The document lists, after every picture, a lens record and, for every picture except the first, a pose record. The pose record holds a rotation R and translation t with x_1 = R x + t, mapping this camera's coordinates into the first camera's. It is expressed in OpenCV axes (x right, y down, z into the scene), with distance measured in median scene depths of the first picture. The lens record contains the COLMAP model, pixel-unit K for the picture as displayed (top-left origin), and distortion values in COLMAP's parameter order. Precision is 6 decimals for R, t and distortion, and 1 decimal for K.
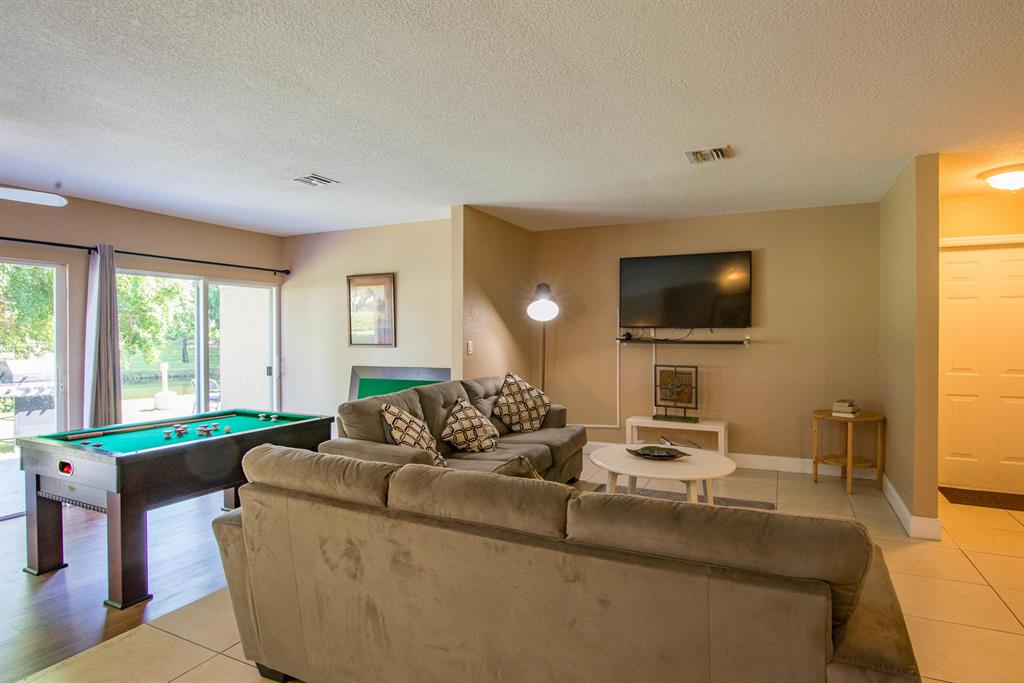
lens RADIAL K [[539.7, 0, 528.9], [0, 539.7, 338.0], [0, 0, 1]] dist [-0.017660, -0.000893]
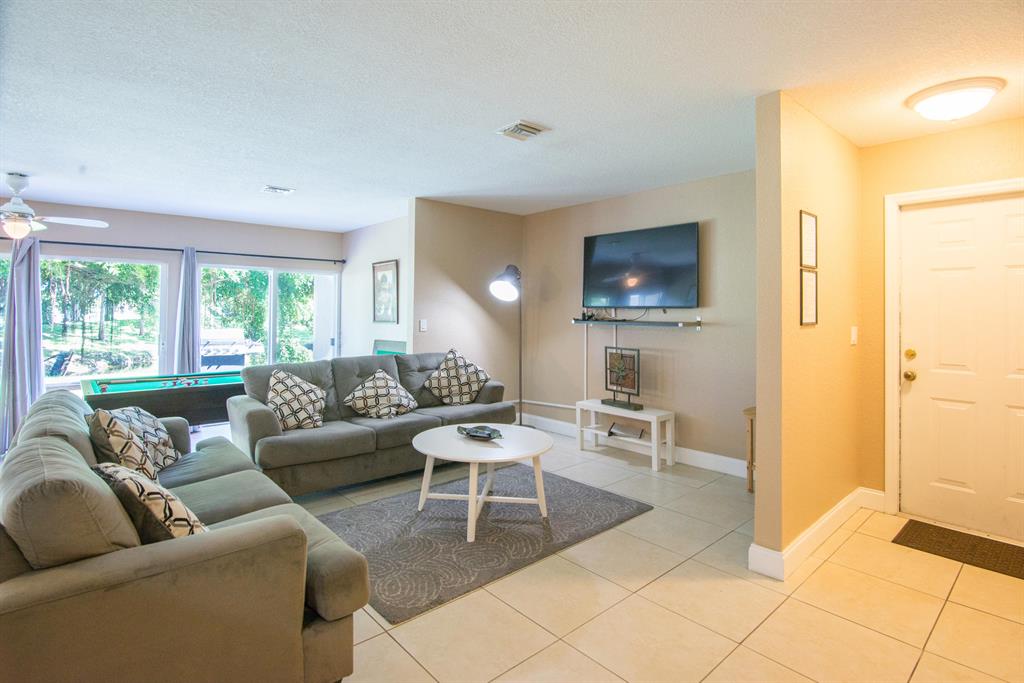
lens RADIAL K [[515.8, 0, 515.1], [0, 515.8, 309.2], [0, 0, 1]] dist [-0.014900, -0.000429]
pose [[0.918123, 0.003965, -0.396276, 0.490398], [-0.009831, 0.999870, -0.012772, -0.003789], [0.396174, 0.015622, 0.918042, 0.103185]]
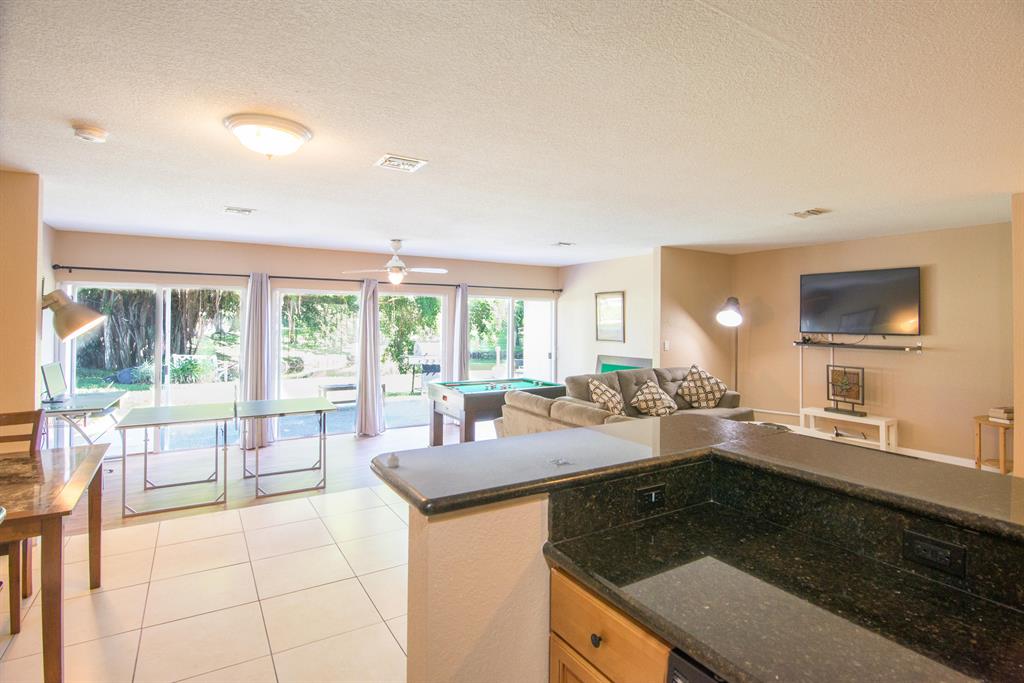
lens RADIAL K [[508.3, 0, 515.8], [0, 508.3, 313.2], [0, 0, 1]] dist [-0.014243, -0.000003]
pose [[0.837325, -0.001113, -0.546704, 0.292782], [-0.013753, 0.999639, -0.023098, -0.031800], [0.546532, 0.026859, 0.837007, -0.340696]]
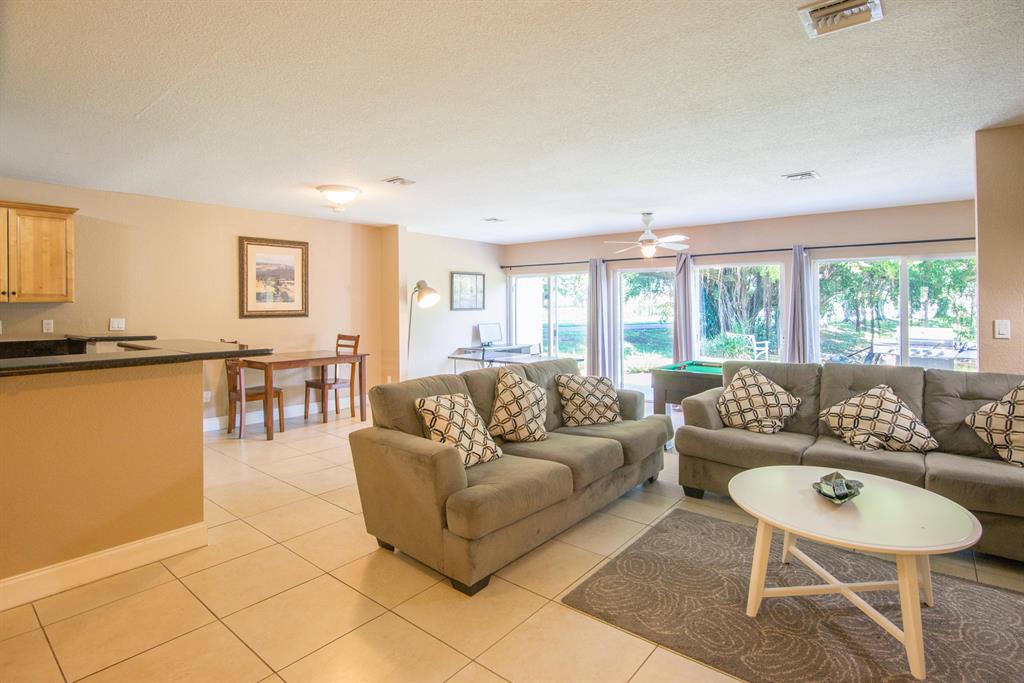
lens RADIAL K [[515.8, 0, 515.1], [0, 515.8, 309.2], [0, 0, 1]] dist [-0.014900, -0.000429]
pose [[-0.244295, 0.007451, -0.969672, 0.690066], [-0.009507, 0.999904, 0.010078, -0.008707], [0.969654, 0.011680, -0.244200, 0.554837]]
